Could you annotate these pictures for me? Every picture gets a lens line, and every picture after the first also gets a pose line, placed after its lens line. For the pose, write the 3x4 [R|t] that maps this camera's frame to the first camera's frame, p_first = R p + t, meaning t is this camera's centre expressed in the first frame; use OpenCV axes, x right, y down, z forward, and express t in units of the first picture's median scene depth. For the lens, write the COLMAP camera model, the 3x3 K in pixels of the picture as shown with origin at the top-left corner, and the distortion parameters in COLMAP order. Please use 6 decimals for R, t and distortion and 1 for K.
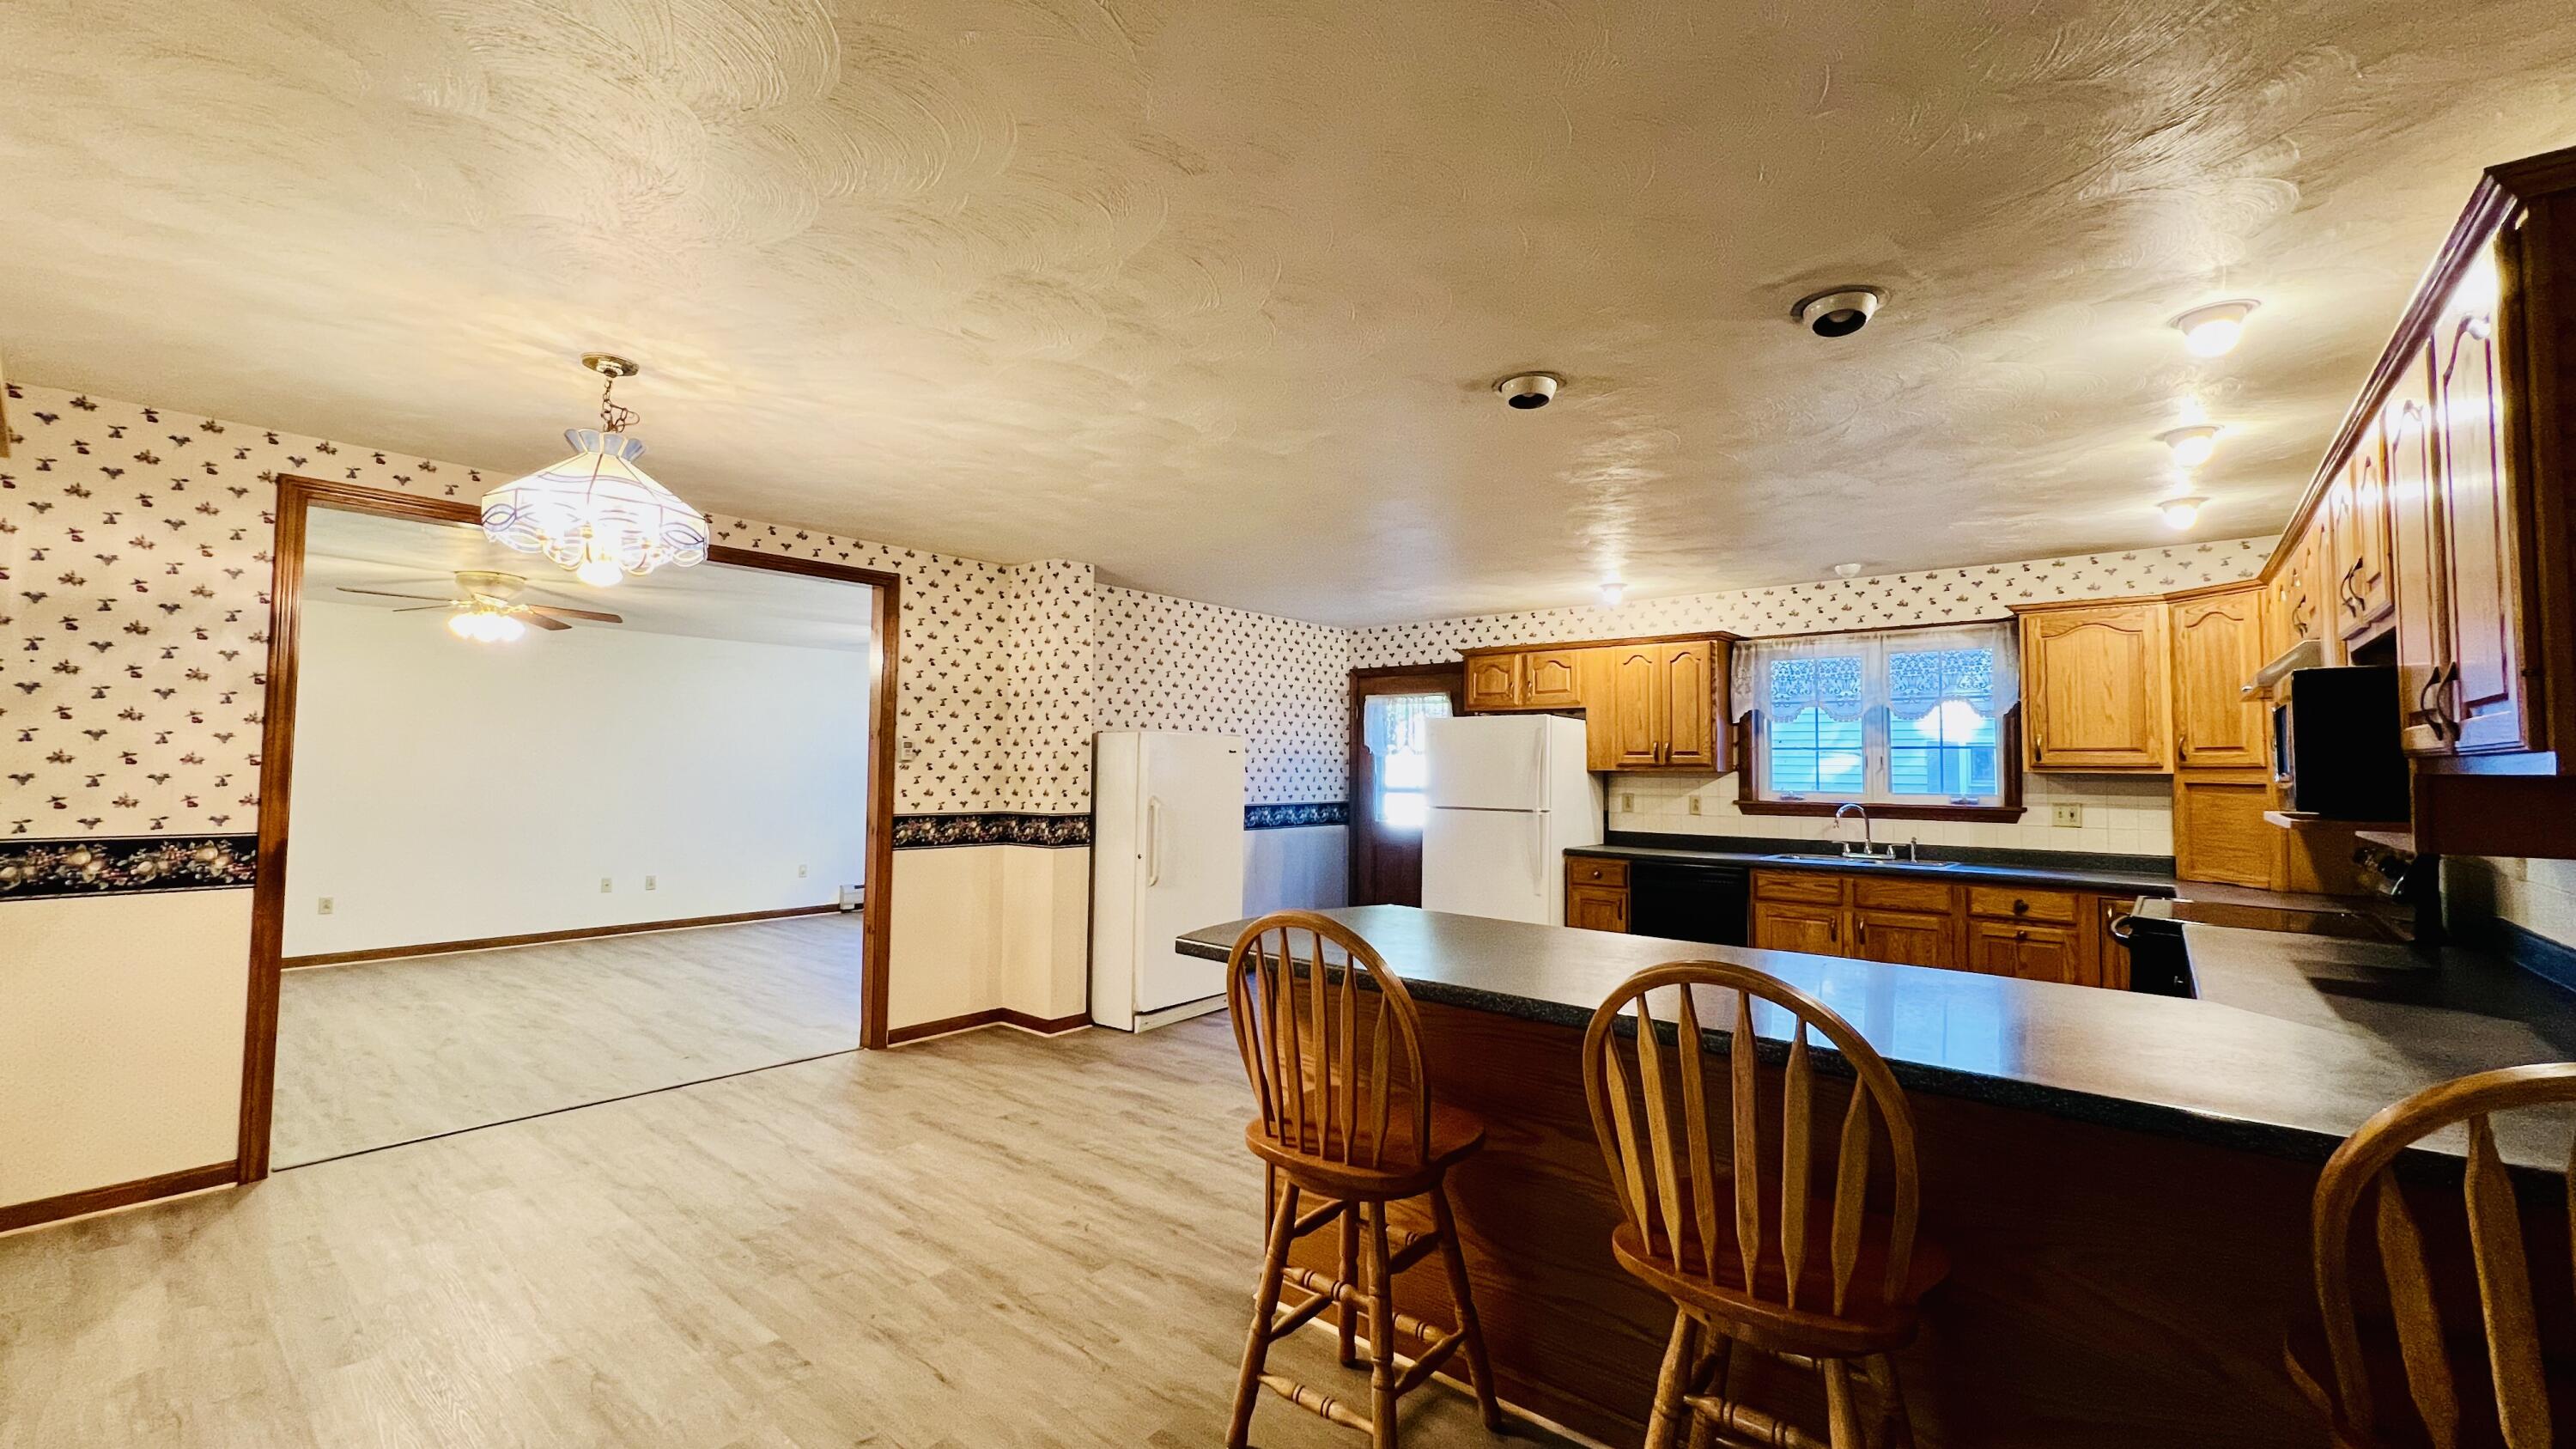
lens RADIAL K [[1024.5, 0, 1267.5], [0, 1024.5, 721.3], [0, 0, 1]] dist [-0.003412, 0.000671]
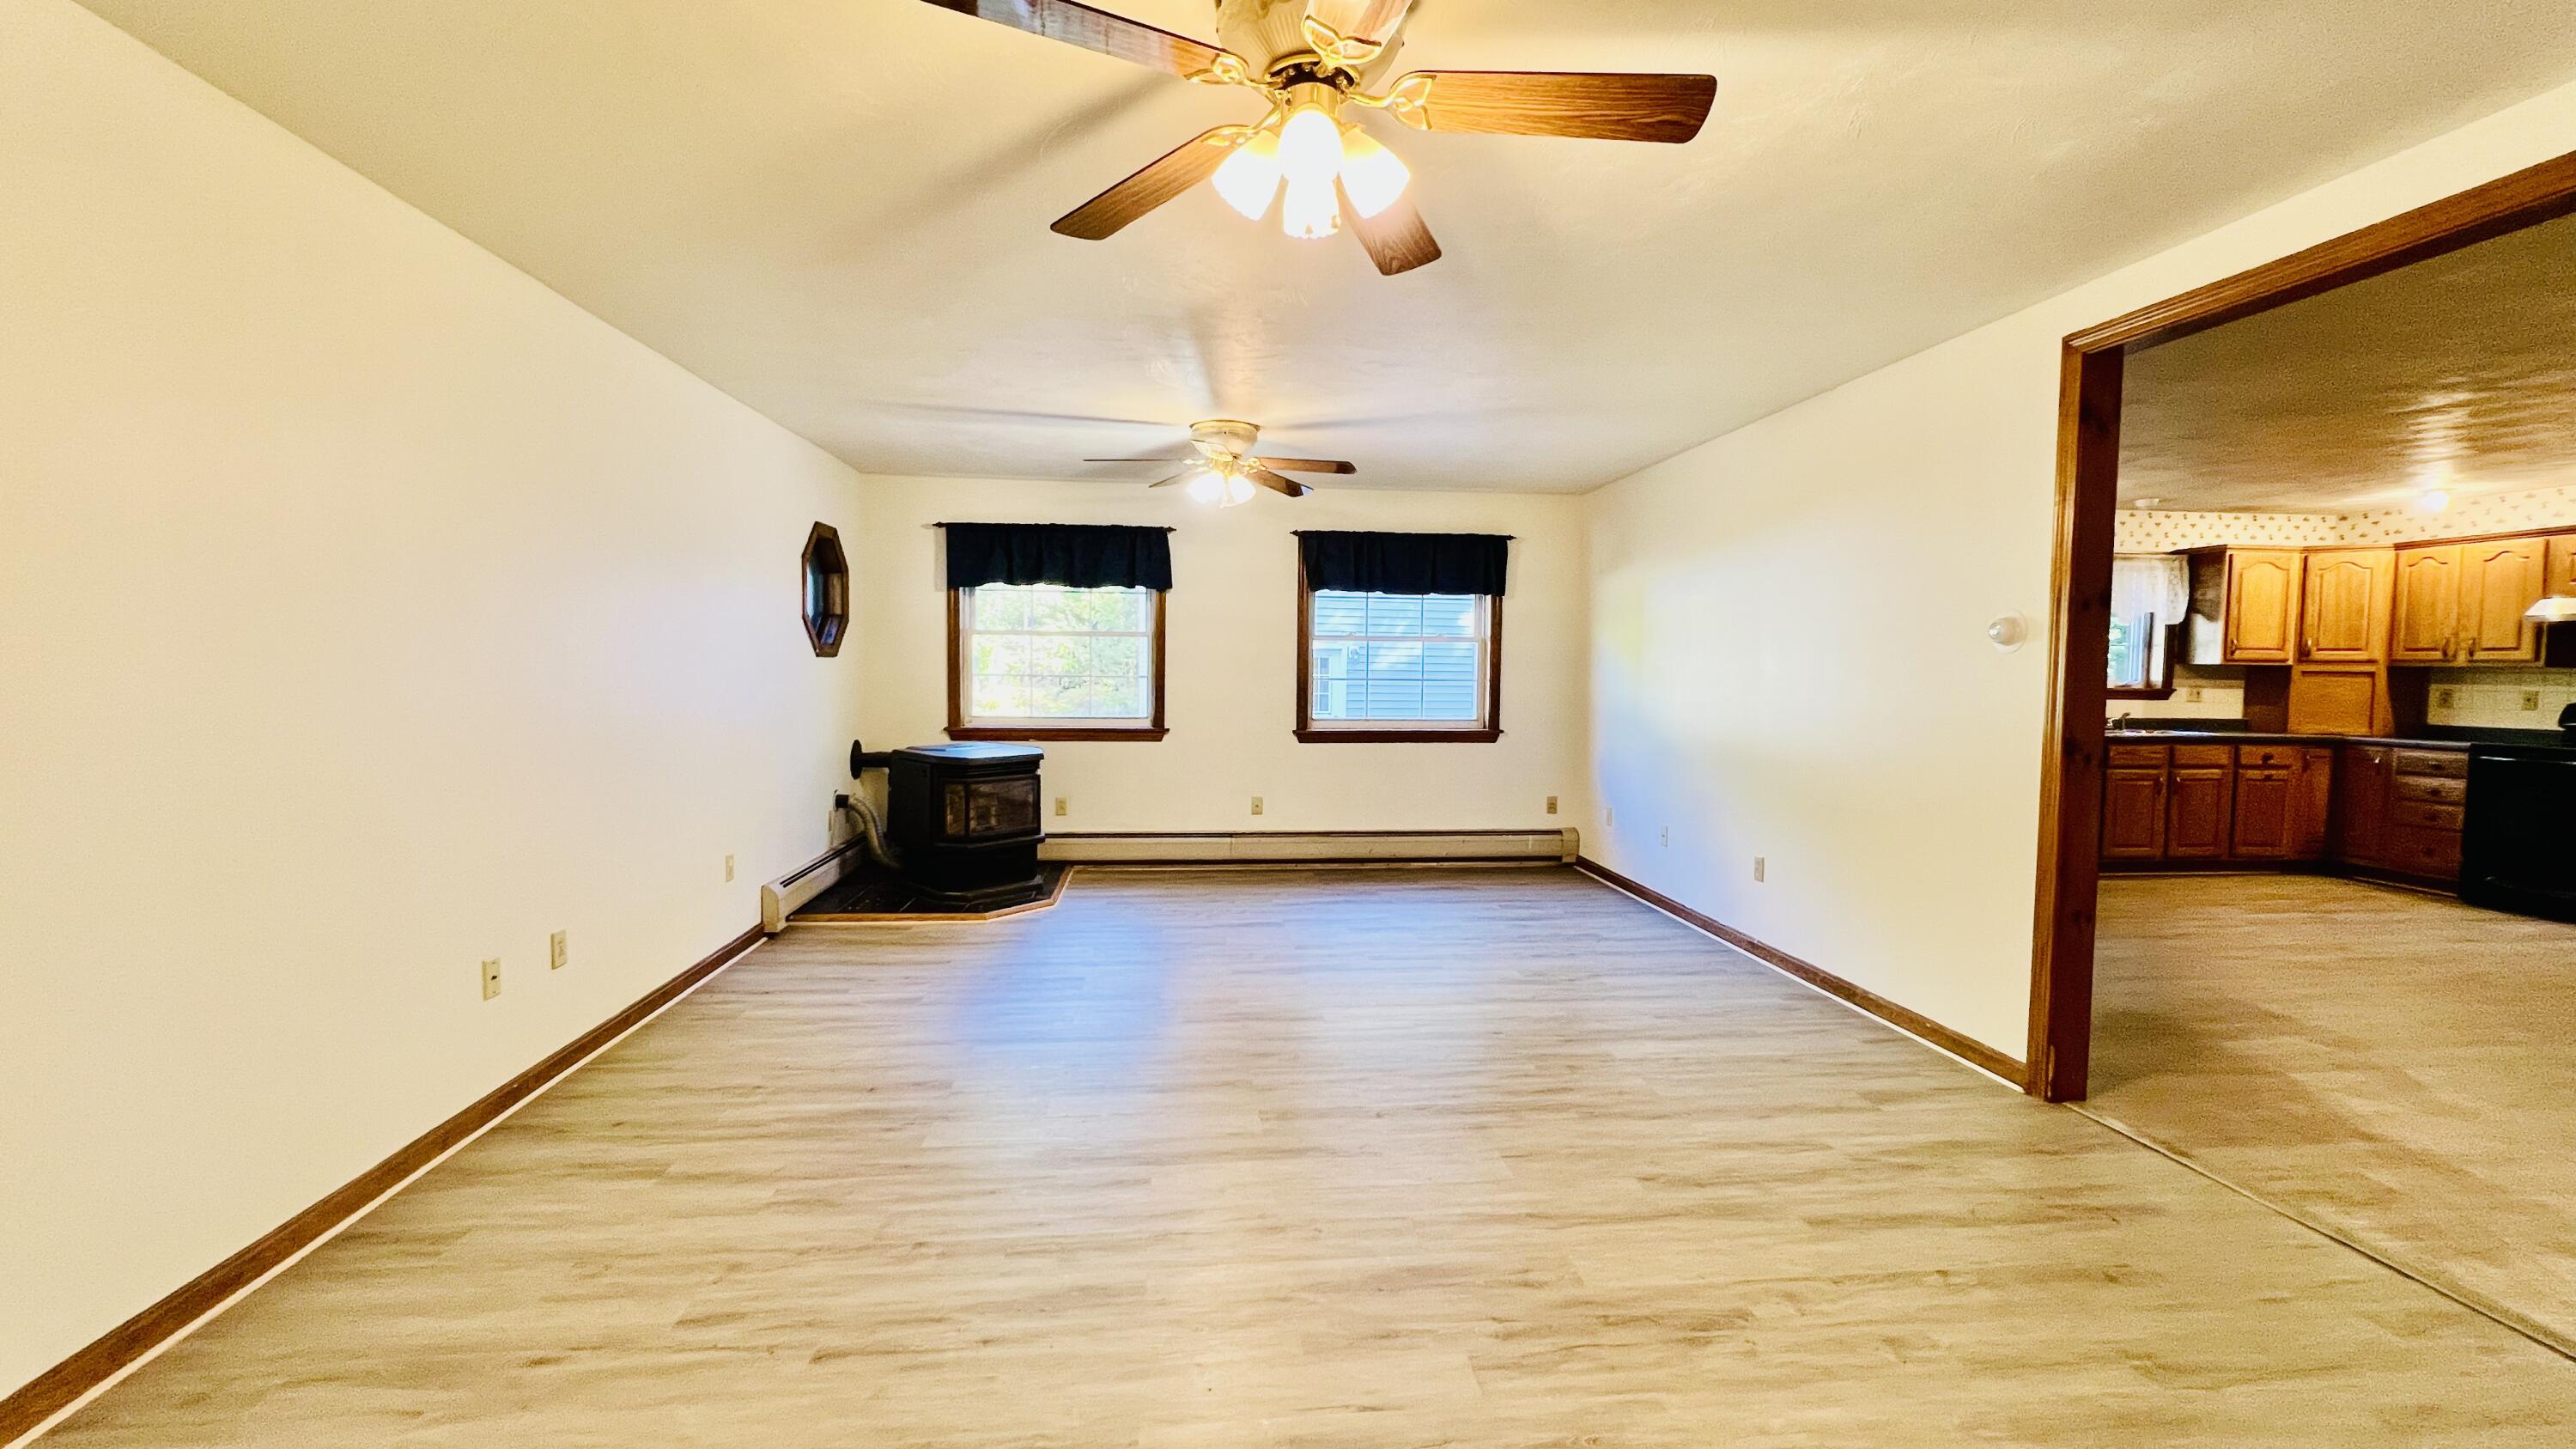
lens RADIAL K [[1024.5, 0, 1277.7], [0, 1024.5, 721.7], [0, 0, 1]] dist [-0.003412, 0.000671]
pose [[0.694286, -0.036082, 0.718794, -1.187308], [-0.040745, 0.995170, 0.089311, 0.056350], [-0.718545, -0.091295, 0.689463, 0.956197]]
